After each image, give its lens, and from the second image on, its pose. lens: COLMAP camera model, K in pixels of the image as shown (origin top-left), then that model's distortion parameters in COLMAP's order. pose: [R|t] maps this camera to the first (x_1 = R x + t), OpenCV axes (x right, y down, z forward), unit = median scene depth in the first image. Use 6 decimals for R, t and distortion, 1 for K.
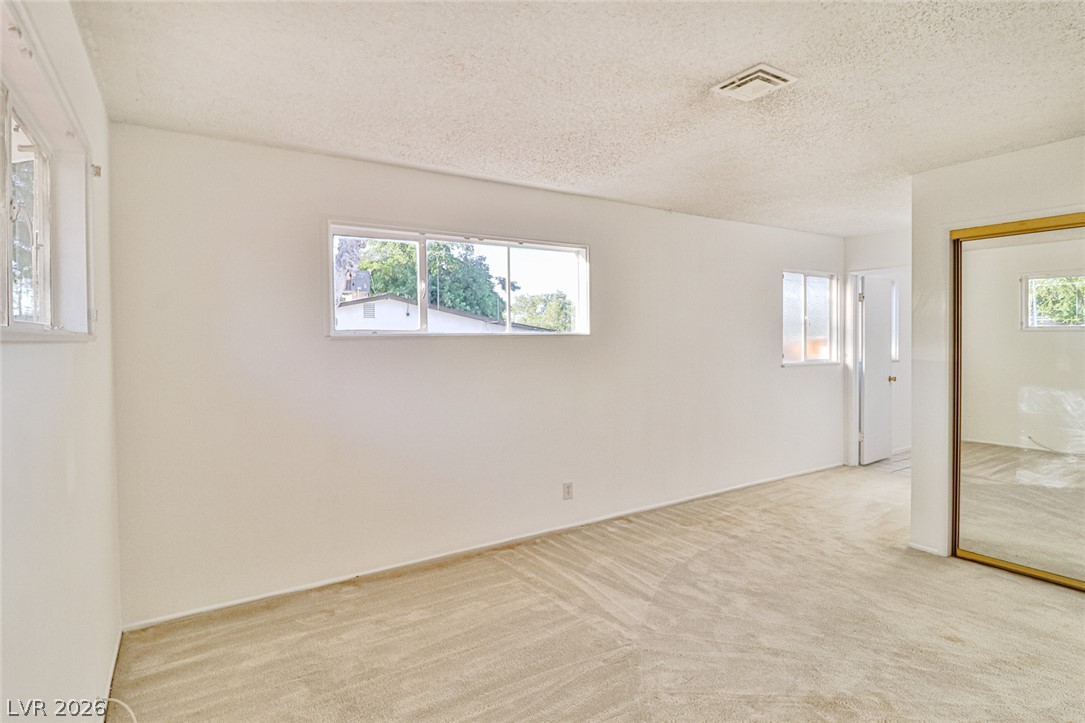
lens RADIAL K [[566.3, 0, 538.5], [0, 566.3, 352.0], [0, 0, 1]] dist [0.000075, -0.012158]
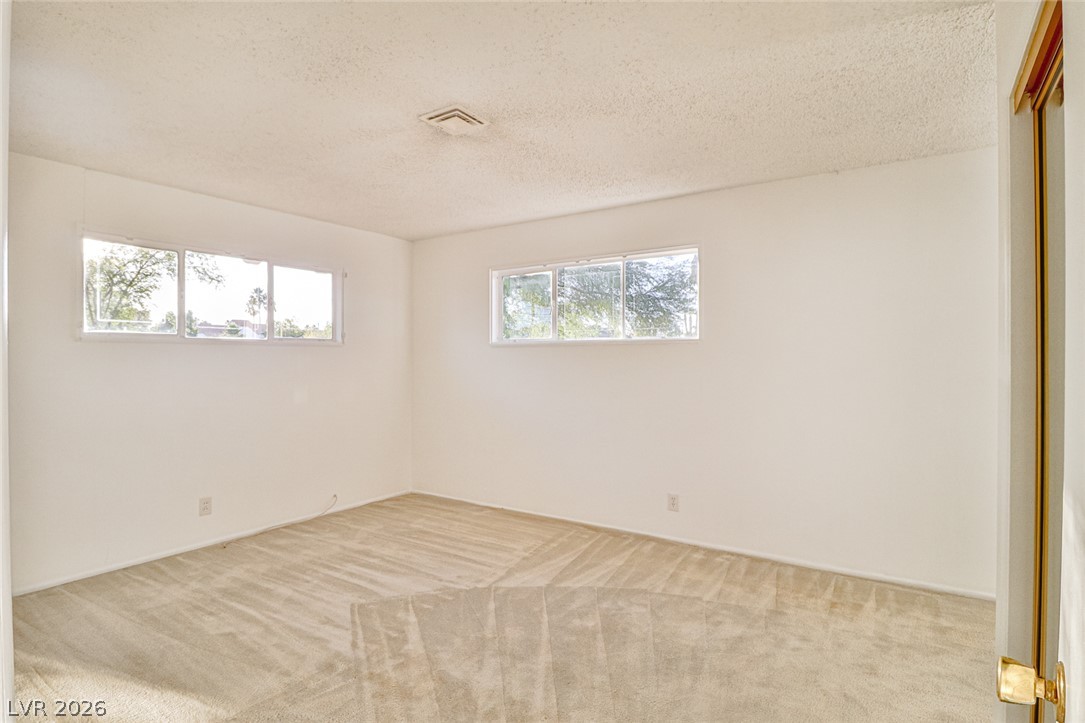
lens RADIAL K [[566.3, 0, 536.3], [0, 566.3, 363.8], [0, 0, 1]] dist [0.000075, -0.012158]
pose [[0.377875, 0.007612, -0.925825, 0.945085], [-0.029450, 0.999559, -0.003802, 0.021973], [0.925388, 0.028702, 0.377933, 0.456133]]
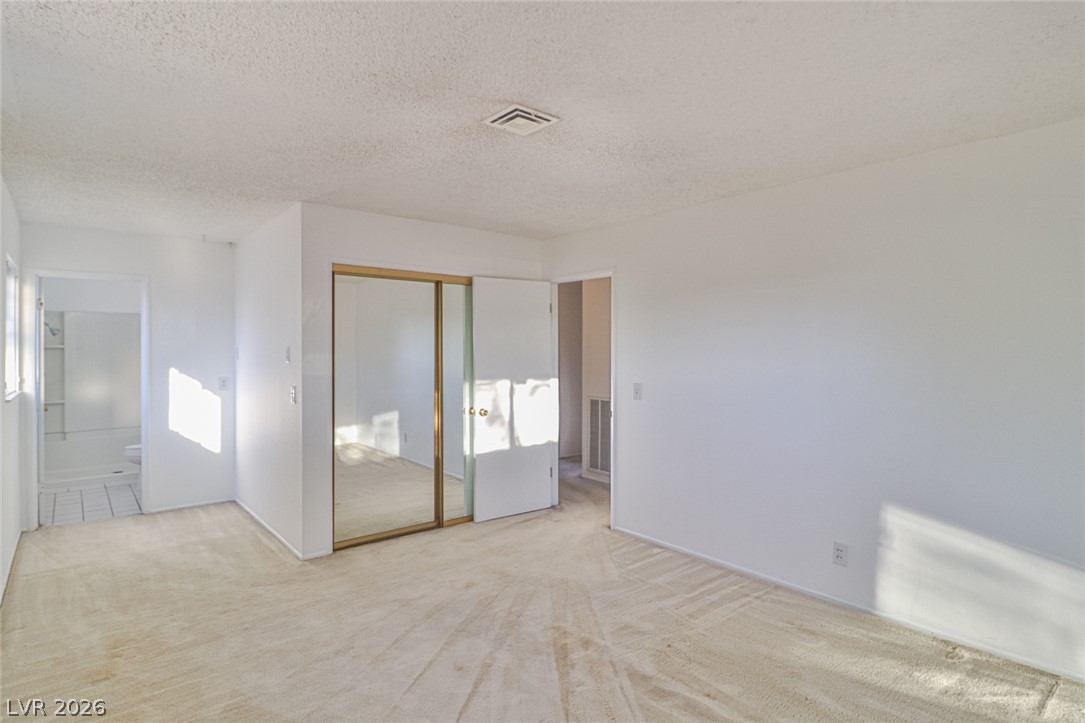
lens RADIAL K [[566.3, 0, 537.8], [0, 566.3, 356.0], [0, 0, 1]] dist [0.000075, -0.012158]
pose [[-0.131321, -0.003771, 0.991333, -0.420575], [0.022863, 0.999715, 0.006832, -0.024991], [-0.991076, 0.023562, -0.131197, 0.696885]]
